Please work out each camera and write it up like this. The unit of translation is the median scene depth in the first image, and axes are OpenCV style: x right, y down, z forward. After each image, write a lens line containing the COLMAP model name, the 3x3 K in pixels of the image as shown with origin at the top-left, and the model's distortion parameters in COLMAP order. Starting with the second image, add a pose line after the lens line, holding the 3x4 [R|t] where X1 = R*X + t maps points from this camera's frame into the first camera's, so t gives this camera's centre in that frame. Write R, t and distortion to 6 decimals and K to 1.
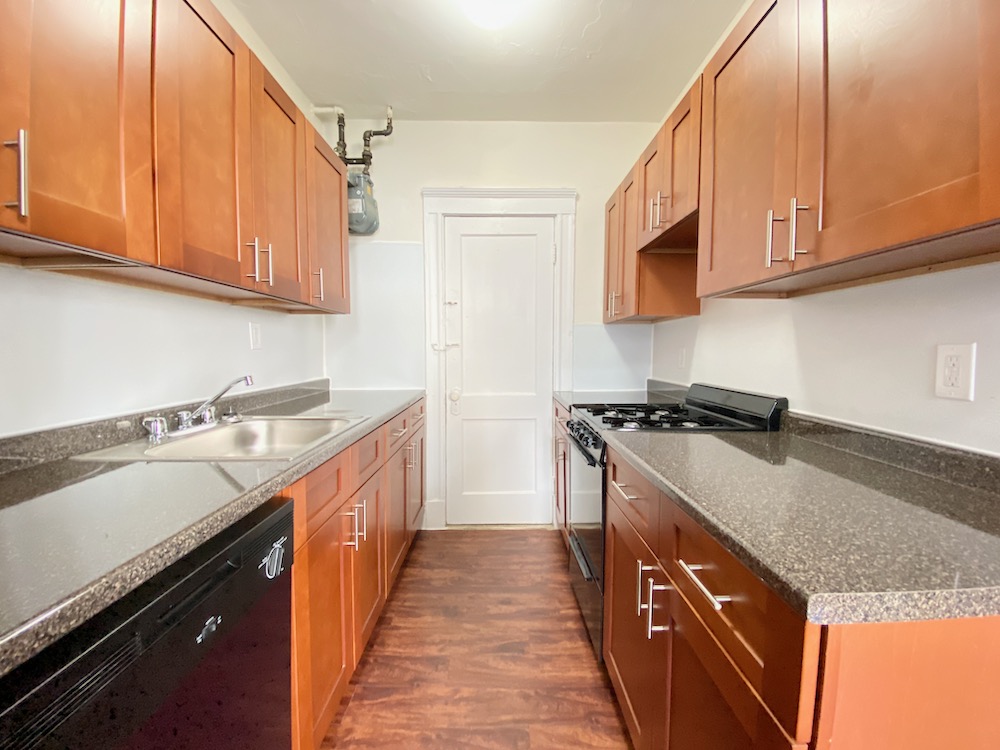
lens RADIAL K [[406.3, 0, 502.4], [0, 406.3, 369.8], [0, 0, 1]] dist [0.011074, -0.016214]
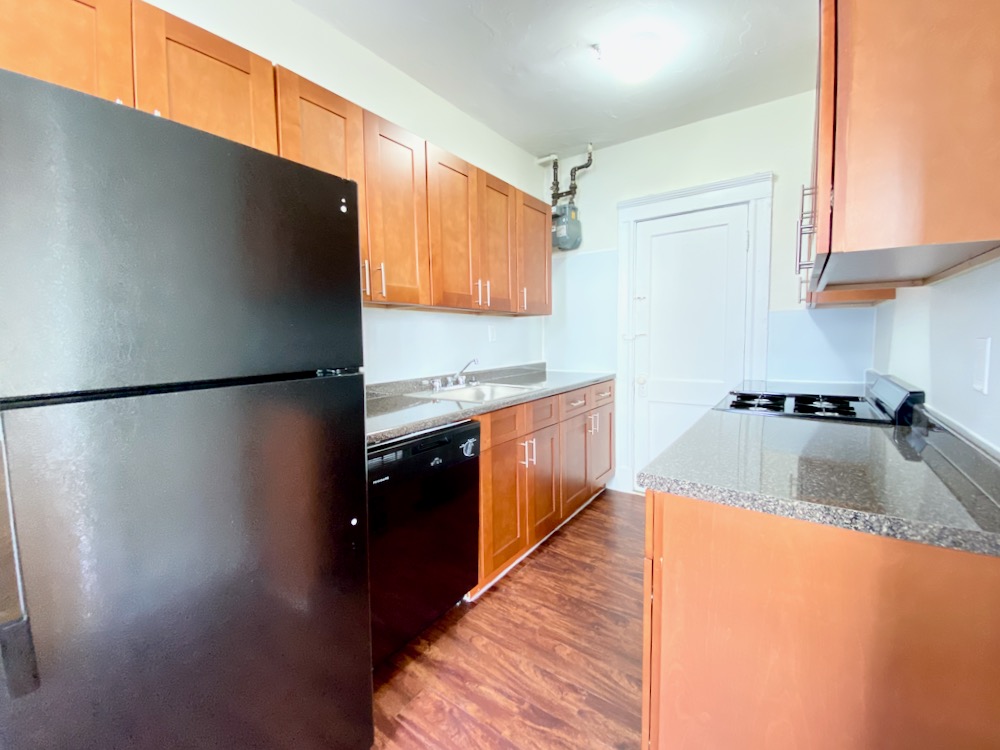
lens RADIAL K [[424.6, 0, 496.6], [0, 424.6, 369.5], [0, 0, 1]] dist [0.013941, -0.000140]
pose [[0.798391, 0.032712, -0.601251, 0.475920], [-0.012595, 0.999212, 0.037638, -0.005895], [0.602008, -0.022477, 0.798174, -0.354456]]
